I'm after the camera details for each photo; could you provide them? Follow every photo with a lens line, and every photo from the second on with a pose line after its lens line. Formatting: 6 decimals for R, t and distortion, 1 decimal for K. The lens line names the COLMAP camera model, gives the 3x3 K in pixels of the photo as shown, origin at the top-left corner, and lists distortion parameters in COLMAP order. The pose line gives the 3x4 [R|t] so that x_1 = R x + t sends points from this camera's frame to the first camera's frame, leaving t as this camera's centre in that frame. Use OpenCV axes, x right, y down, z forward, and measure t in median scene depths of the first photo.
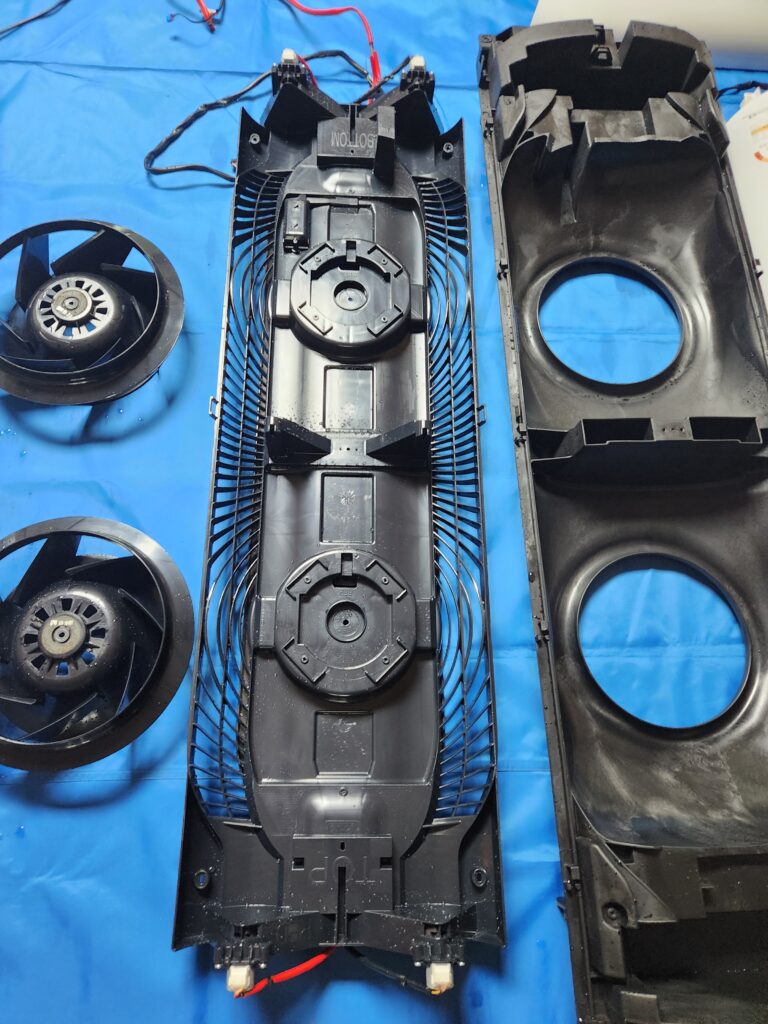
lens RADIAL K [[672.9, 0, 384.0], [0, 672.9, 512.0], [0, 0, 1]] dist [0.000136, -0.002851]
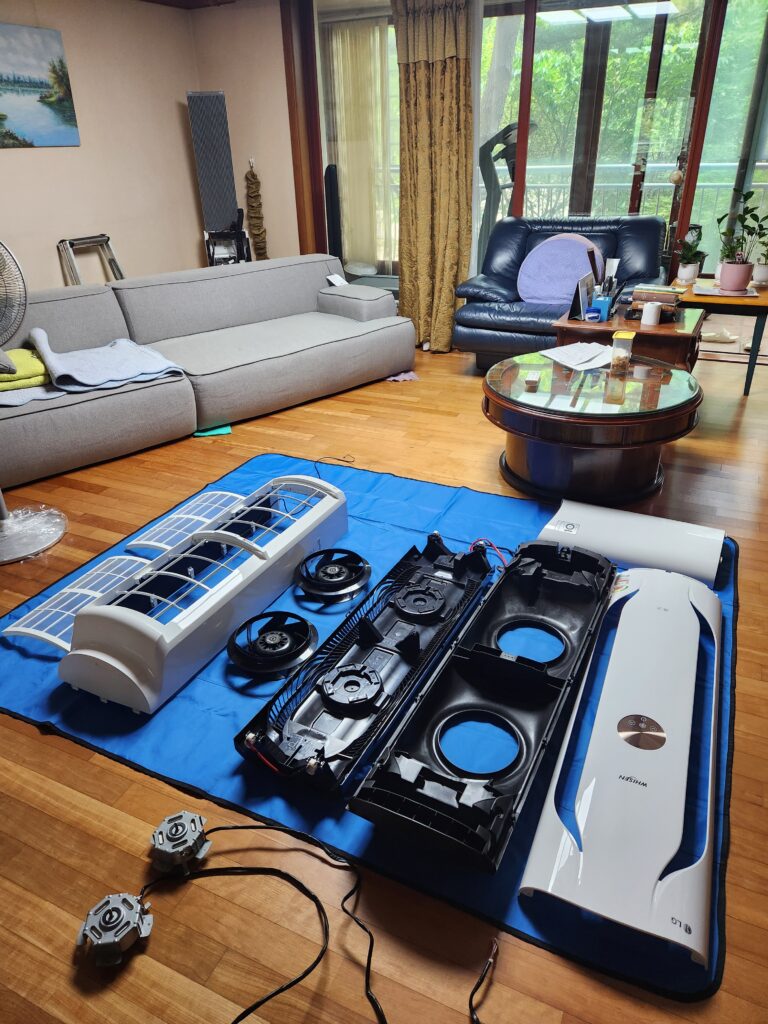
lens RADIAL K [[672.9, 0, 384.0], [0, 672.9, 512.0], [0, 0, 1]] dist [0.000136, -0.002851]
pose [[0.914970, 0.146649, -0.375932, 0.678635], [-0.346074, 0.764280, -0.544159, 0.814731], [0.207517, 0.627989, 0.750044, -1.142188]]
